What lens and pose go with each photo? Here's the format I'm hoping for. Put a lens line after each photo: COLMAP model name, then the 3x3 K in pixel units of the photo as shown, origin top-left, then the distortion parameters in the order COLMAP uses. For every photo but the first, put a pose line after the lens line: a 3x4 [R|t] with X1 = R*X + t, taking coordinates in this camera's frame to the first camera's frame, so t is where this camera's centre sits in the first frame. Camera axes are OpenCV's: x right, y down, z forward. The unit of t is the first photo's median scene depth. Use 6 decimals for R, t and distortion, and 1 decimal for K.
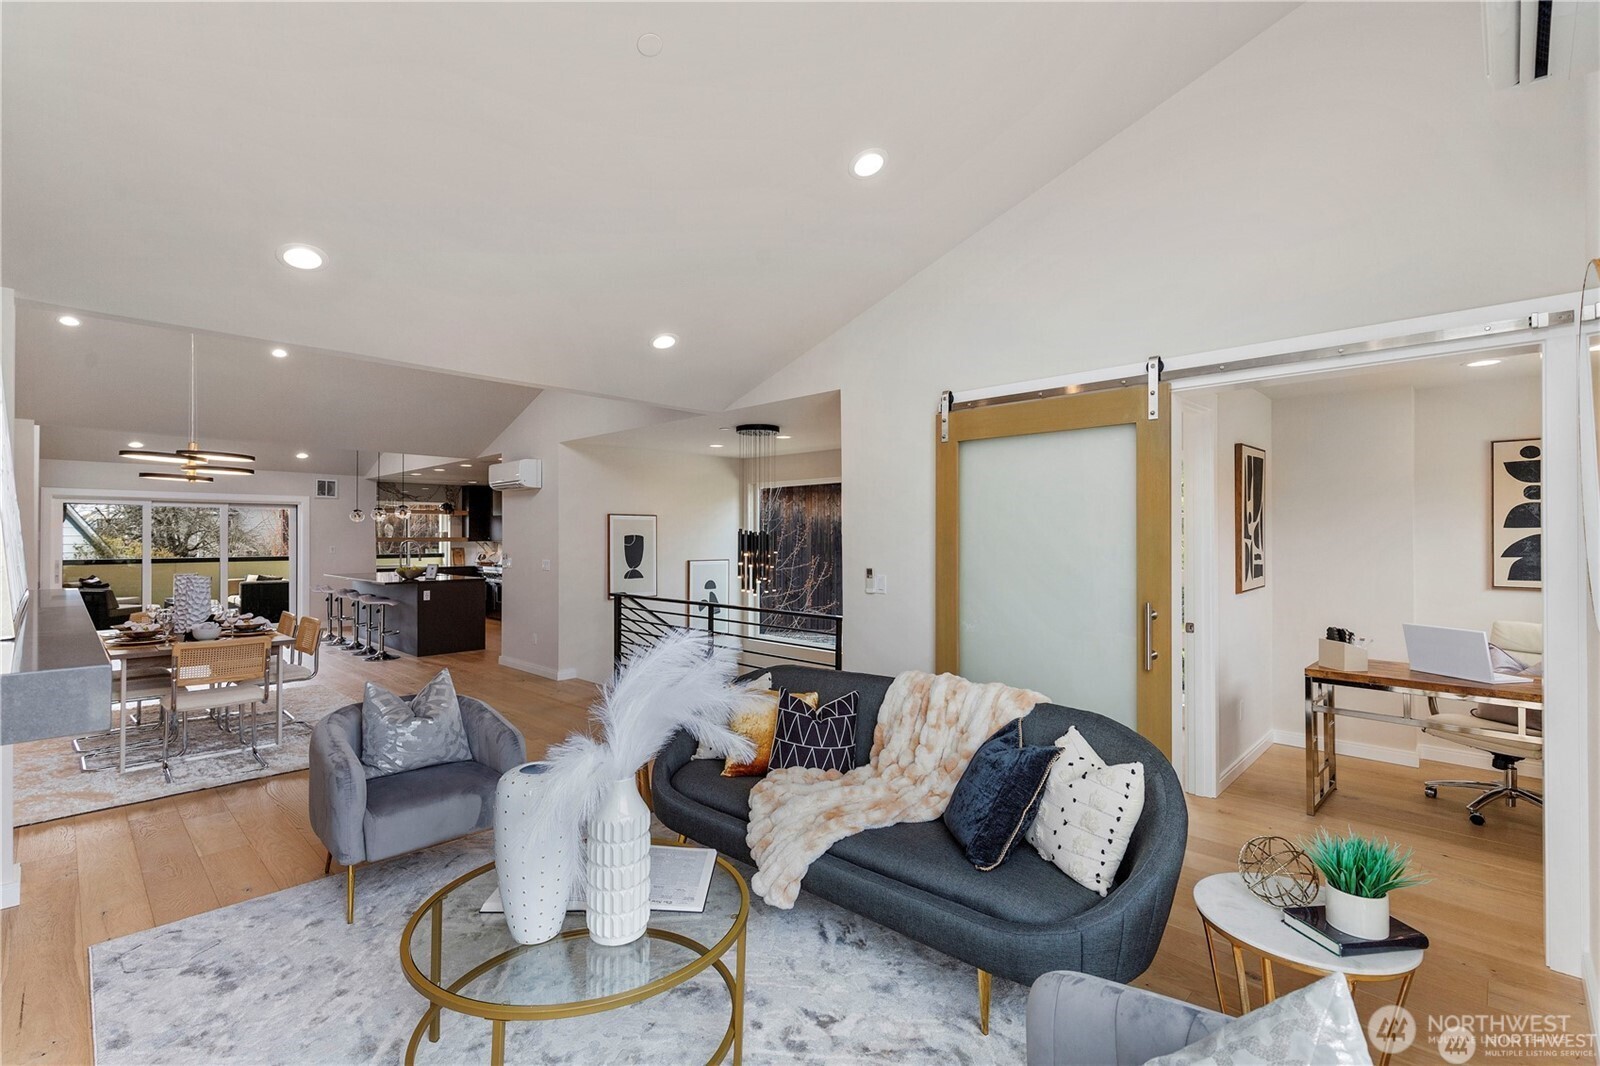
lens RADIAL K [[730.9, 0, 805.8], [0, 730.9, 529.9], [0, 0, 1]] dist [0.004888, -0.000217]
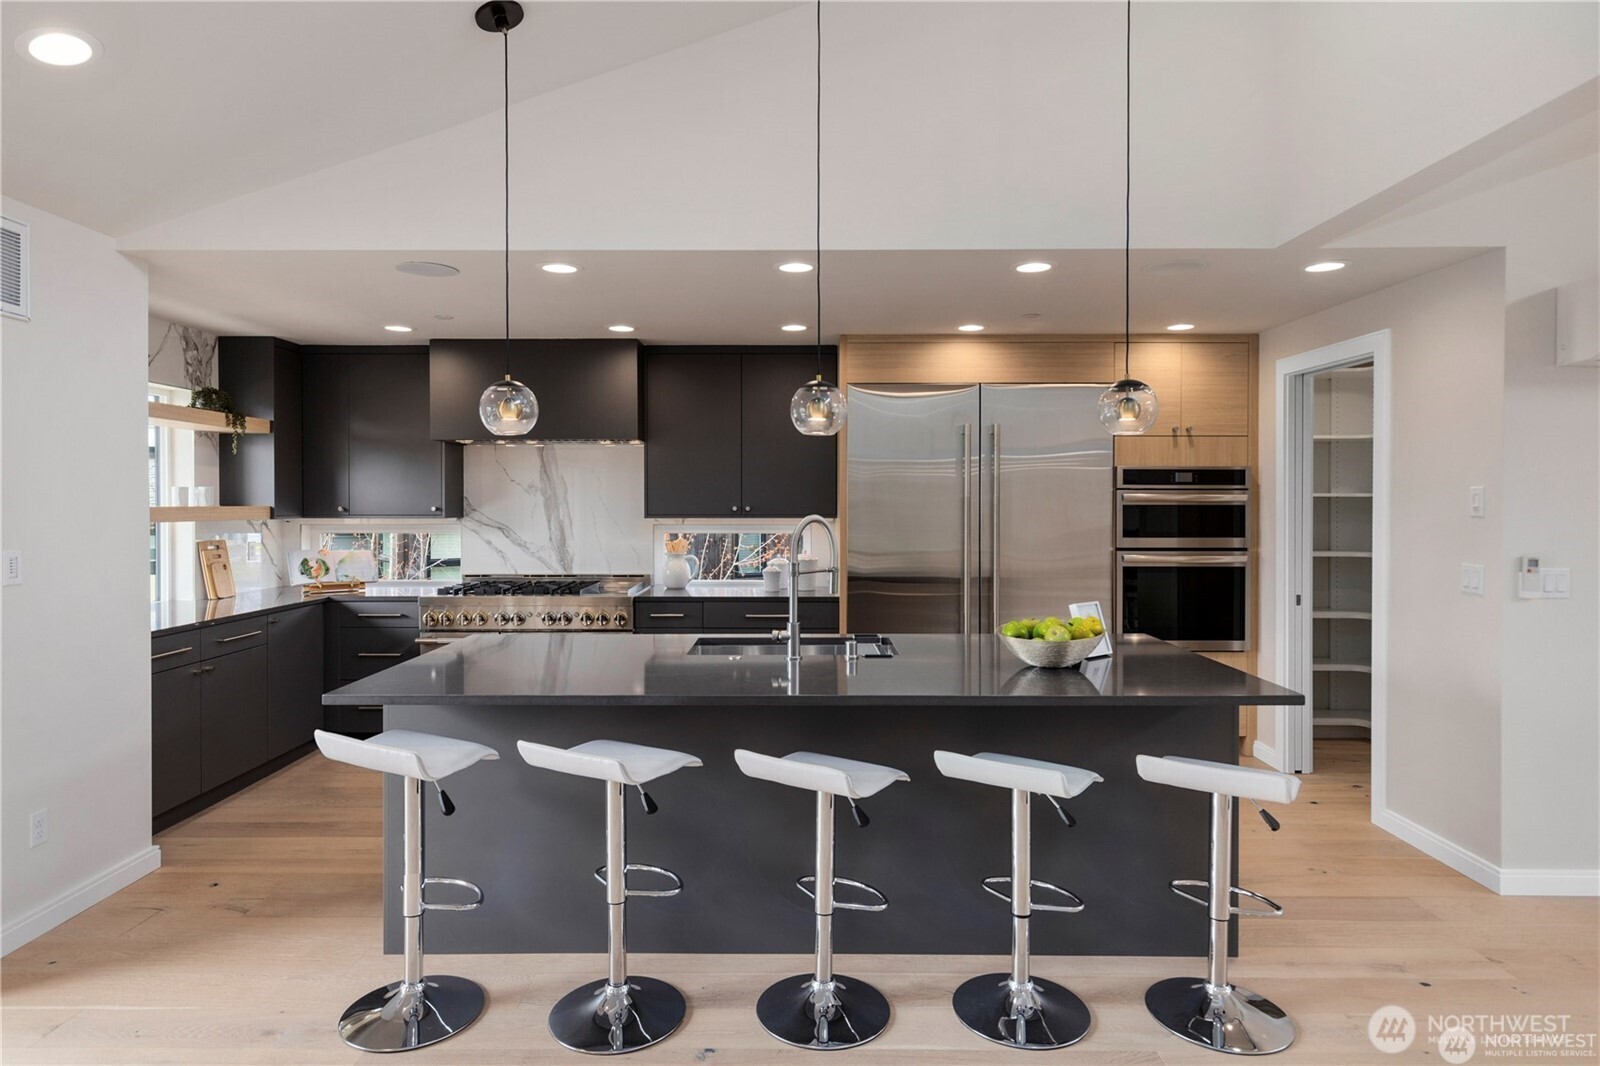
lens RADIAL K [[917.9, 0, 795.2], [0, 917.9, 522.9], [0, 0, 1]] dist [0.030138, -0.000998]
pose [[0.723465, -0.019797, 0.690078, -0.572839], [-0.005409, 0.999396, 0.034340, 0.002694], [-0.690340, -0.028577, 0.722920, 0.568436]]
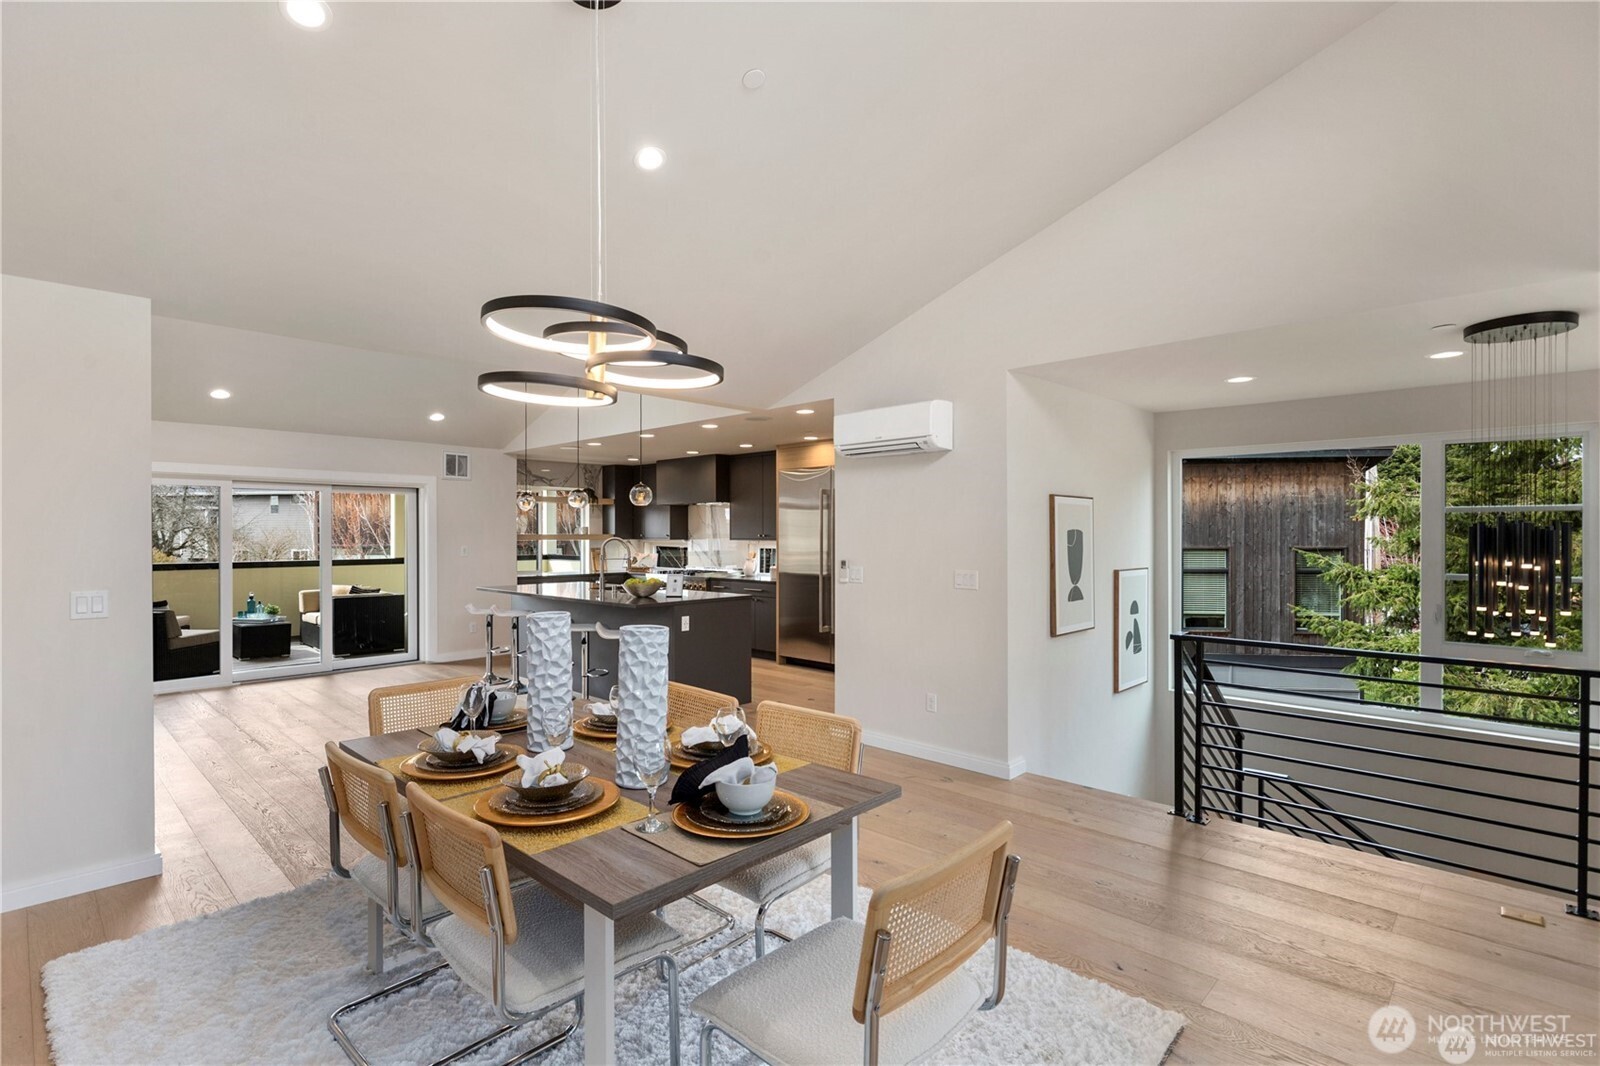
lens RADIAL K [[760.9, 0, 794.1], [0, 760.9, 536.3], [0, 0, 1]] dist [0.003002, 0.000919]
pose [[0.999999, -0.000320, 0.000951, -0.277986], [0.000309, 0.999931, 0.011760, 0.003296], [-0.000955, -0.011760, 0.999930, 0.217953]]
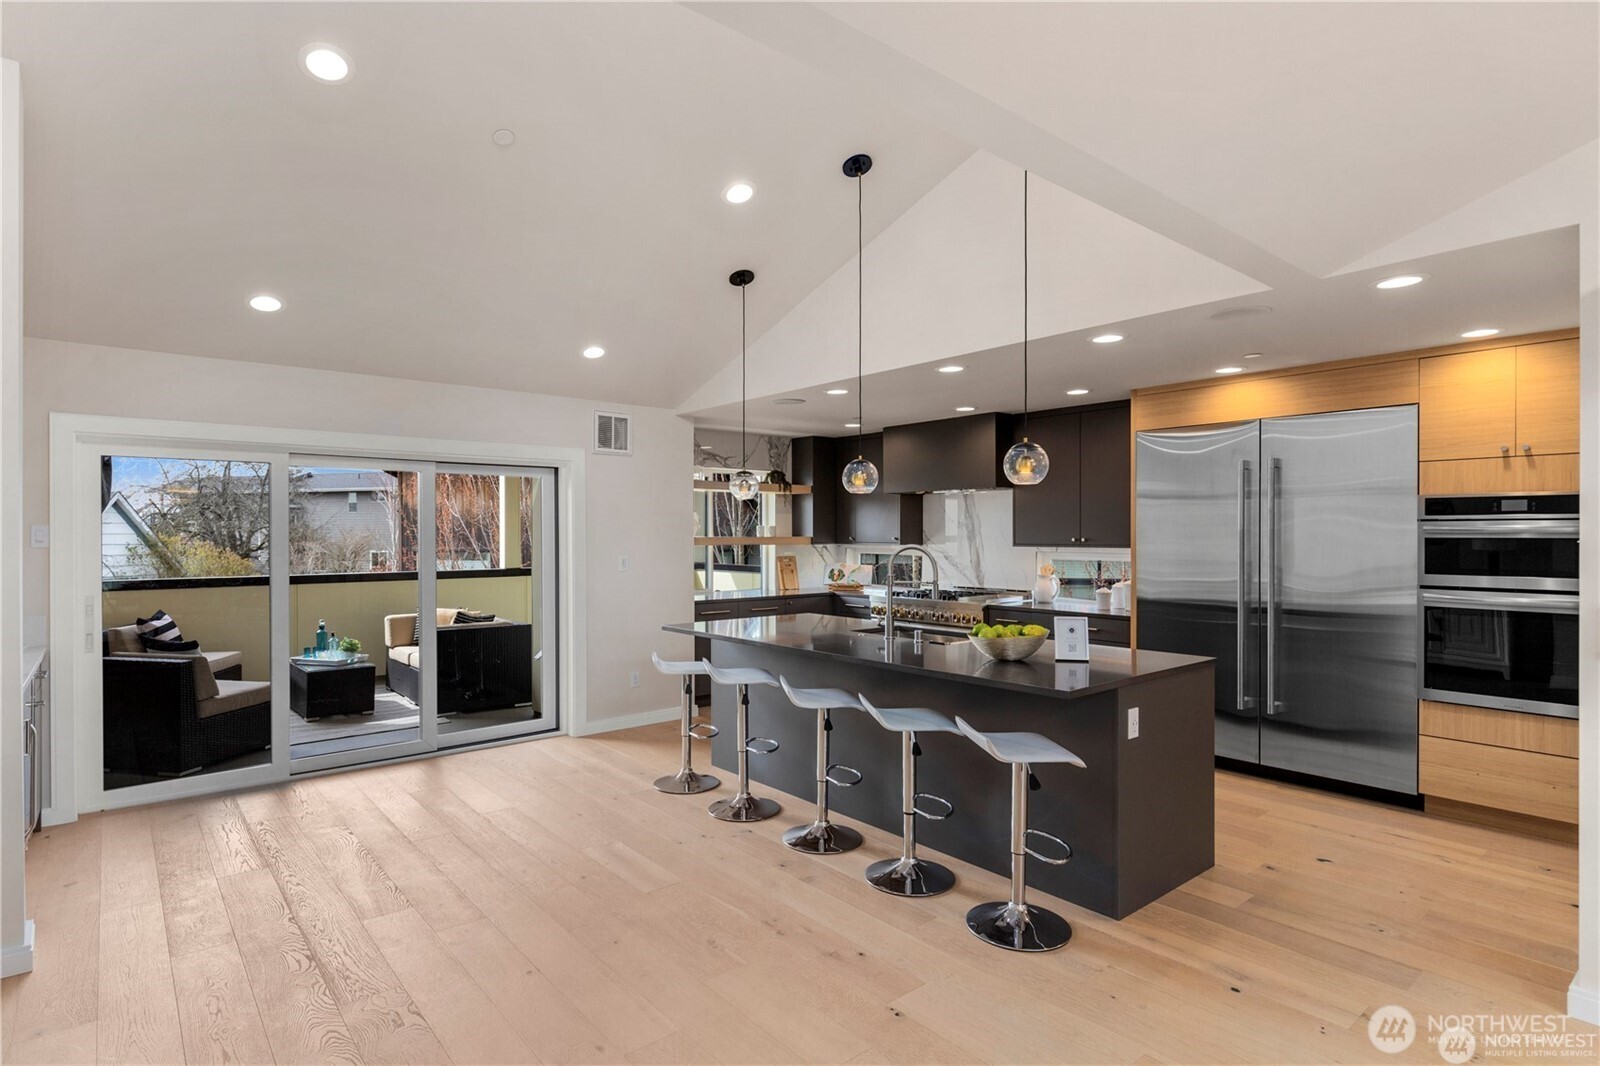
lens RADIAL K [[832.3, 0, 787.5], [0, 832.3, 536.4], [0, 0, 1]] dist [0.020680, -0.001110]
pose [[0.992996, -0.000433, -0.118145, -0.409811], [0.001905, 0.999922, 0.012345, 0.002821], [0.118131, -0.012484, 0.992920, 0.411606]]
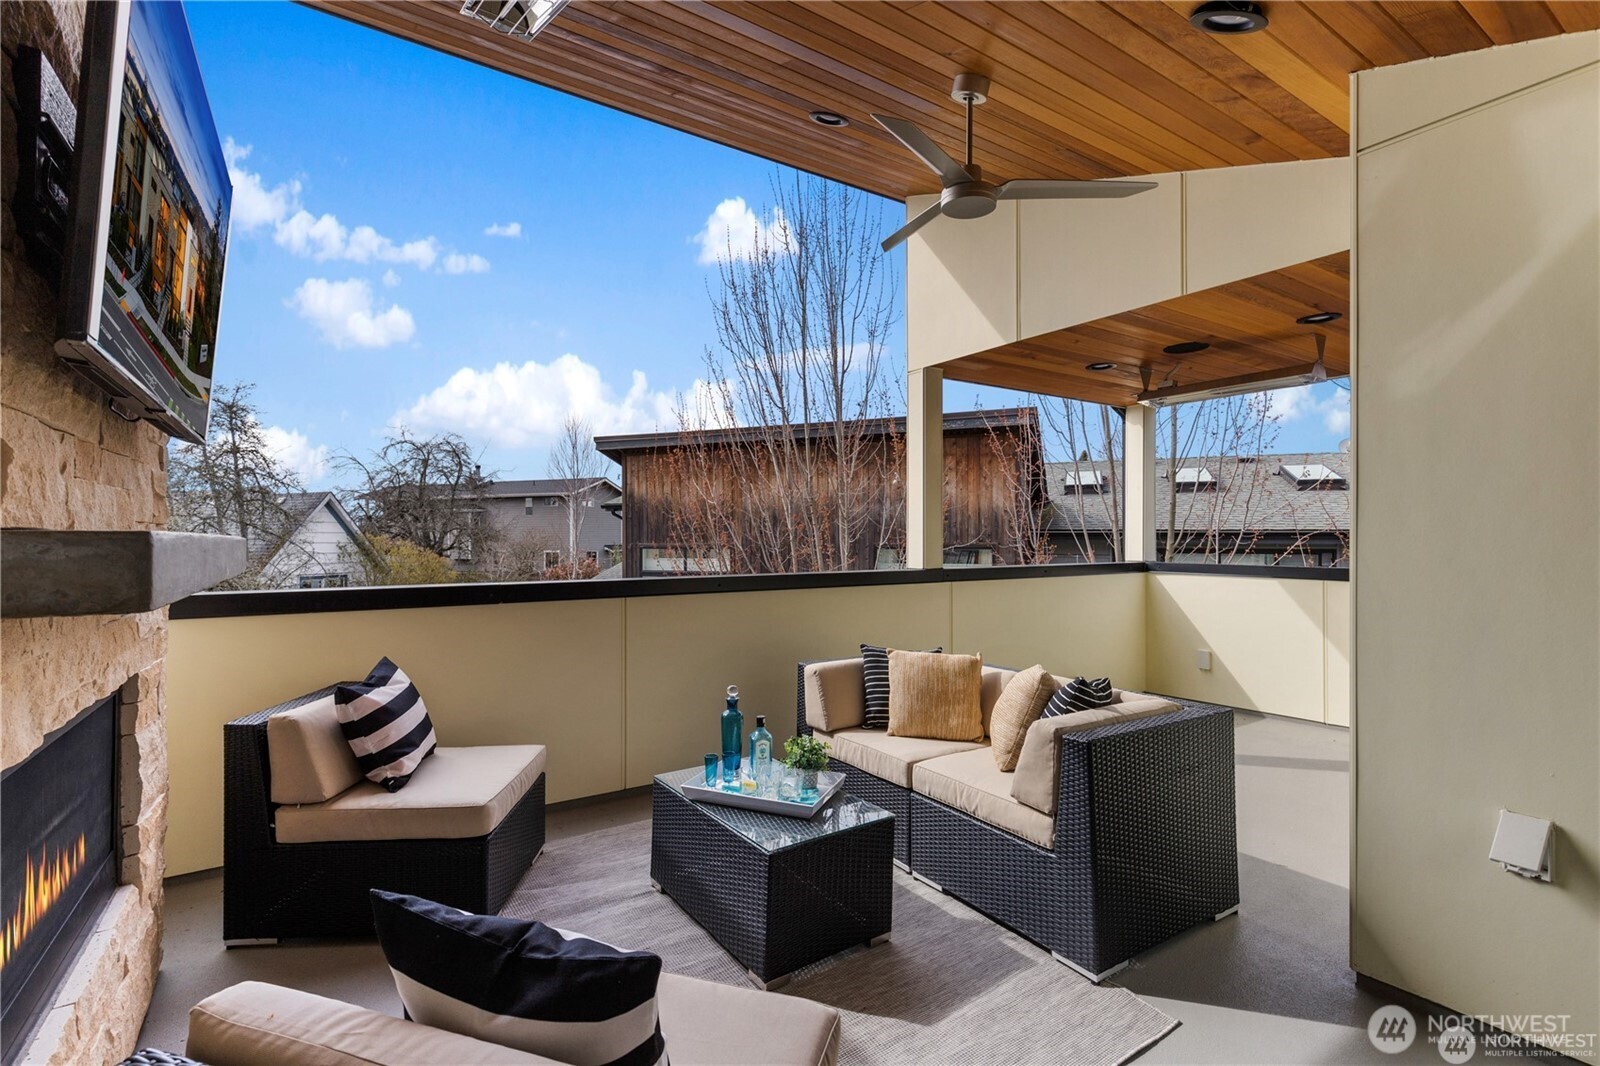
lens RADIAL K [[730.9, 0, 802.6], [0, 730.9, 530.6], [0, 0, 1]] dist [0.004888, -0.000217]
pose [[0.975826, -0.000897, -0.218546, -0.702664], [0.000286, 0.999996, -0.002827, 0.020063], [0.218548, 0.002696, 0.975823, 0.712900]]
